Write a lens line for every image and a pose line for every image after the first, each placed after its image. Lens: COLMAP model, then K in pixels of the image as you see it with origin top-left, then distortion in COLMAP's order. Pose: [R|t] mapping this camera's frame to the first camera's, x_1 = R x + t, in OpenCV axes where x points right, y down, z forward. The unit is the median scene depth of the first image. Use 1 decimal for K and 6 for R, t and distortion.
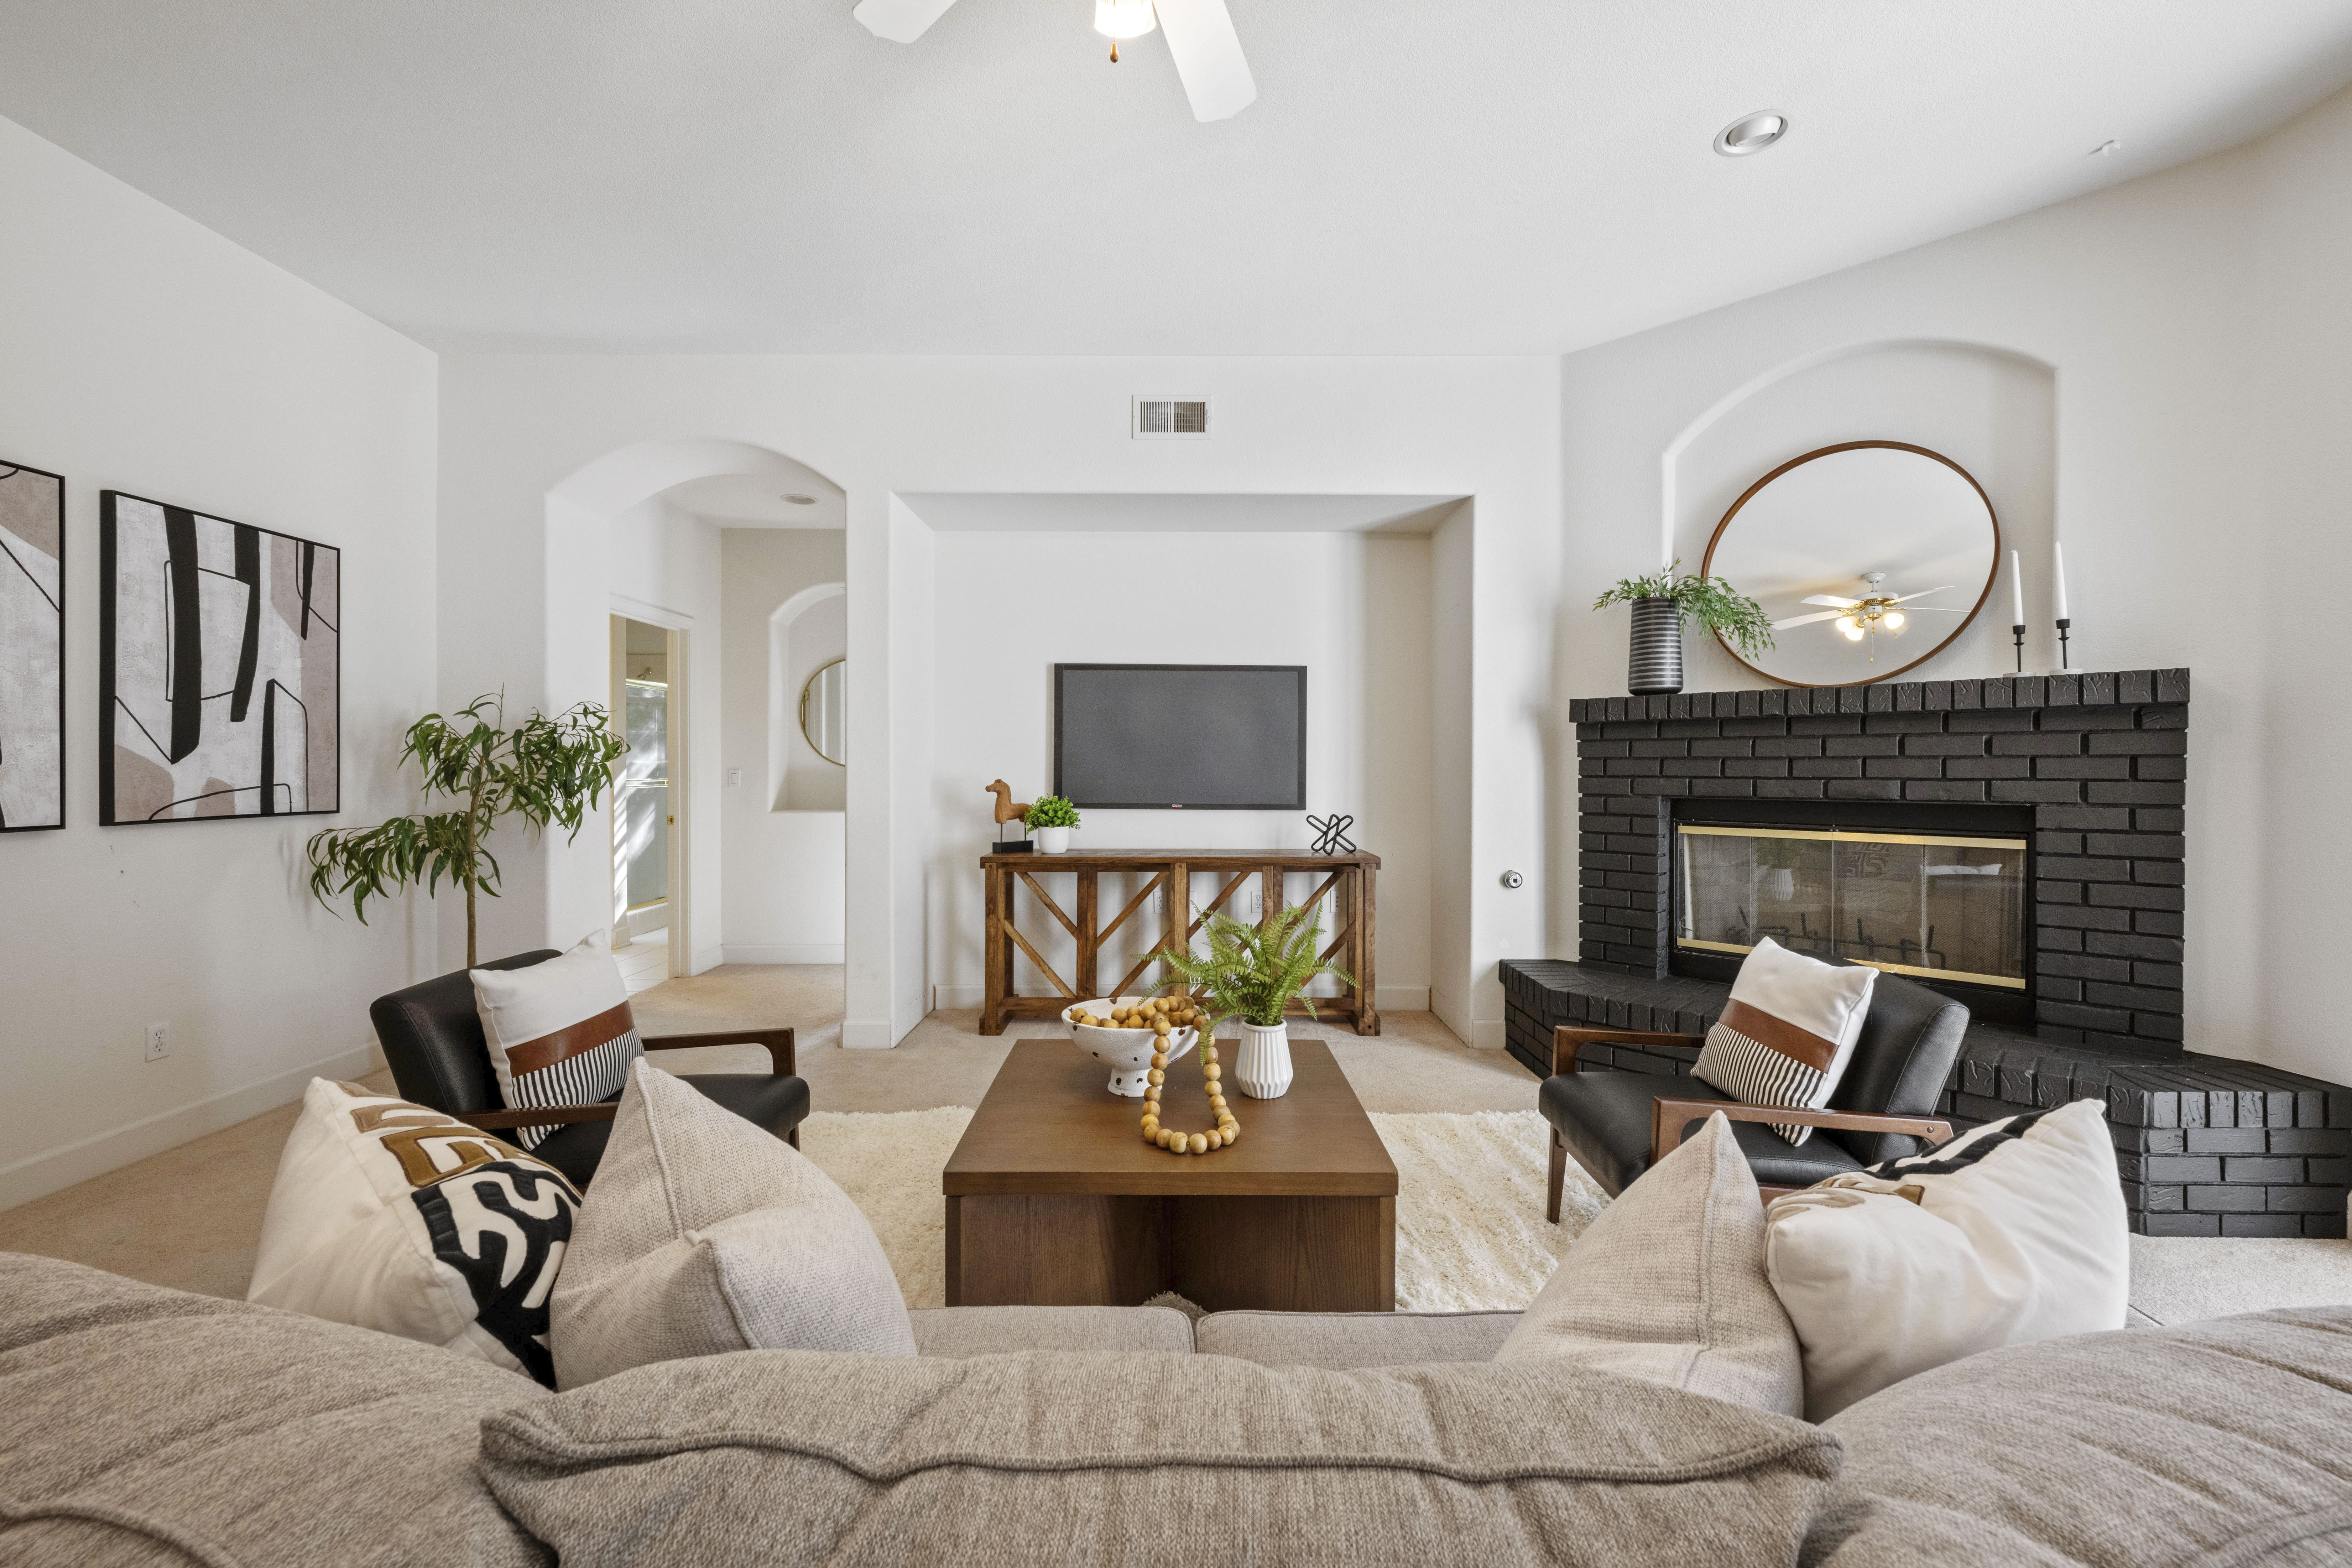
lens RADIAL K [[929.0, 0, 1172.9], [0, 929.0, 779.4], [0, 0, 1]] dist [-0.006288, -0.000202]
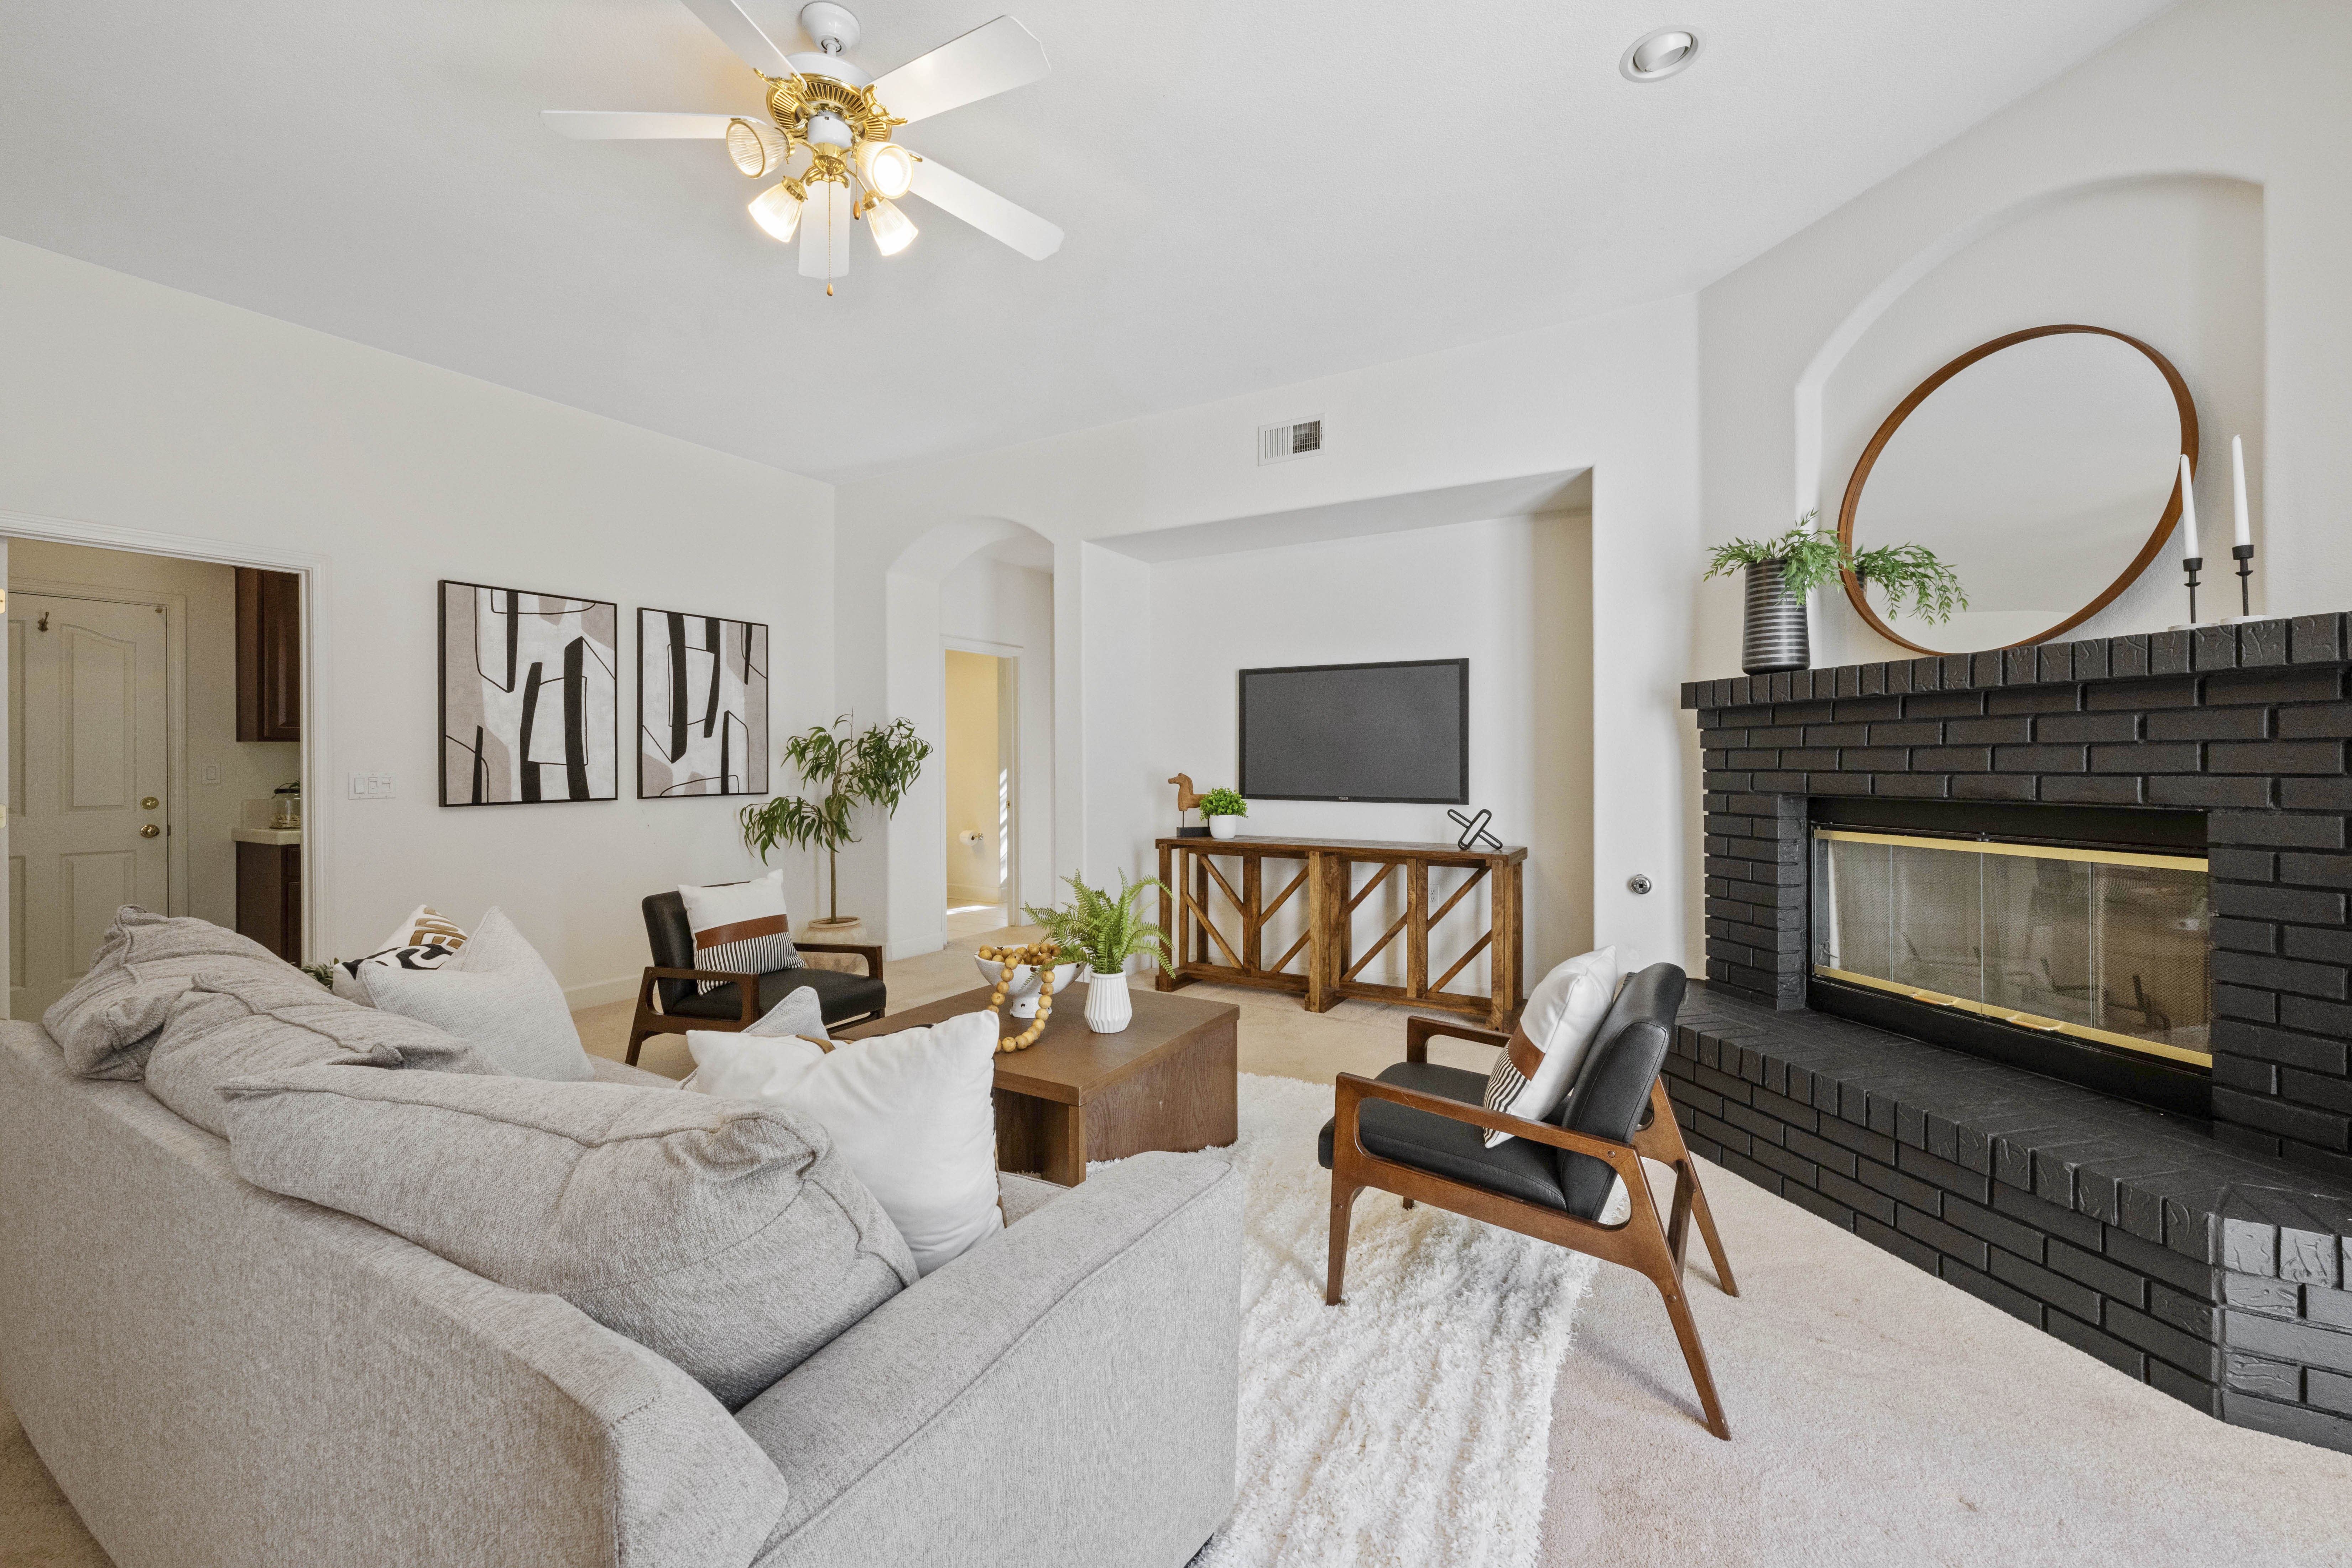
lens RADIAL K [[929.0, 0, 1170.4], [0, 929.0, 767.7], [0, 0, 1]] dist [-0.006288, -0.000202]
pose [[0.863215, -0.002012, -0.504832, 0.498302], [-0.001022, 0.999983, -0.005733, -0.000049], [0.504835, 0.005465, 0.863199, -0.010213]]
